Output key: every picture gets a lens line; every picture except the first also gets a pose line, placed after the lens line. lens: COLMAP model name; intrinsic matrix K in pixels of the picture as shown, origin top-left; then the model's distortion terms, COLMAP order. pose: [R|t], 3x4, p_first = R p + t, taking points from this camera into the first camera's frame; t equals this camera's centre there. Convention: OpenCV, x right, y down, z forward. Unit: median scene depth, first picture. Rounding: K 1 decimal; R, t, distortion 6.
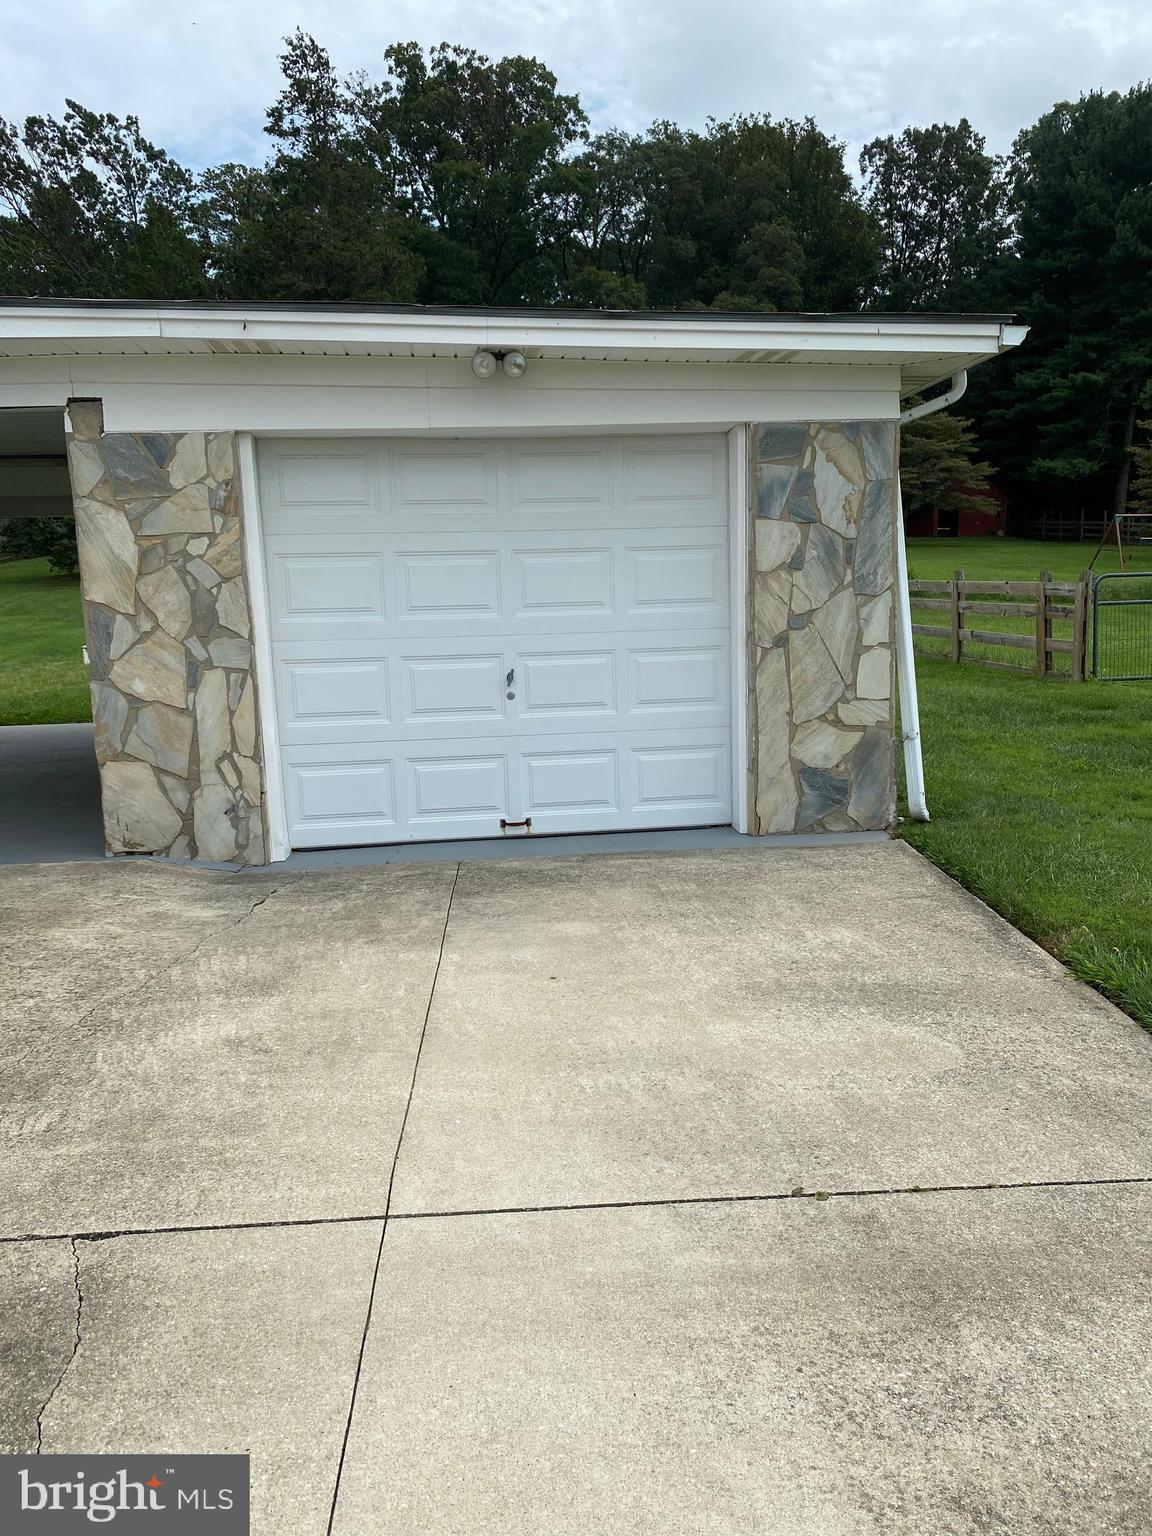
lens RADIAL K [[1179.8, 0, 566.3], [0, 1179.8, 755.3], [0, 0, 1]] dist [0.028733, -0.008484]
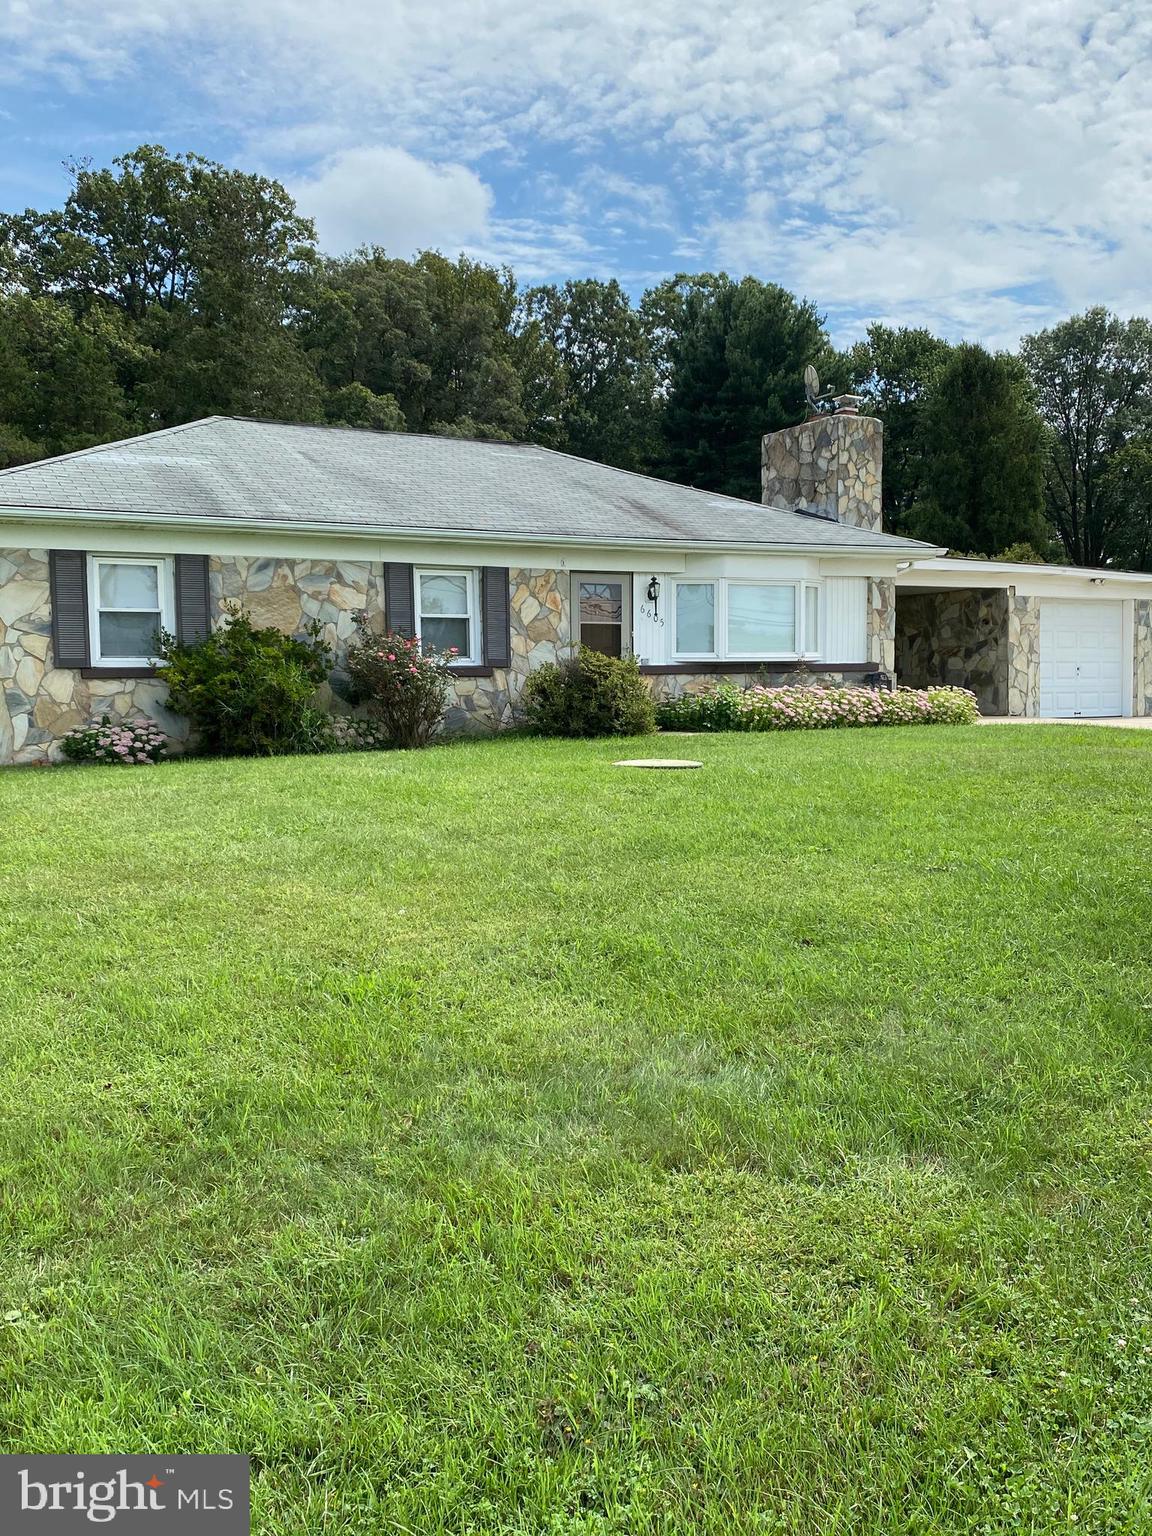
lens RADIAL K [[1270.6, 0, 576.0], [0, 1270.6, 768.0], [0, 0, 1]] dist [0.036330, 0.004113]
pose [[0.927389, -0.004218, 0.374075, -2.774891], [0.031045, 0.997355, -0.065719, 0.416750], [-0.372808, 0.072561, 0.925067, -1.843917]]
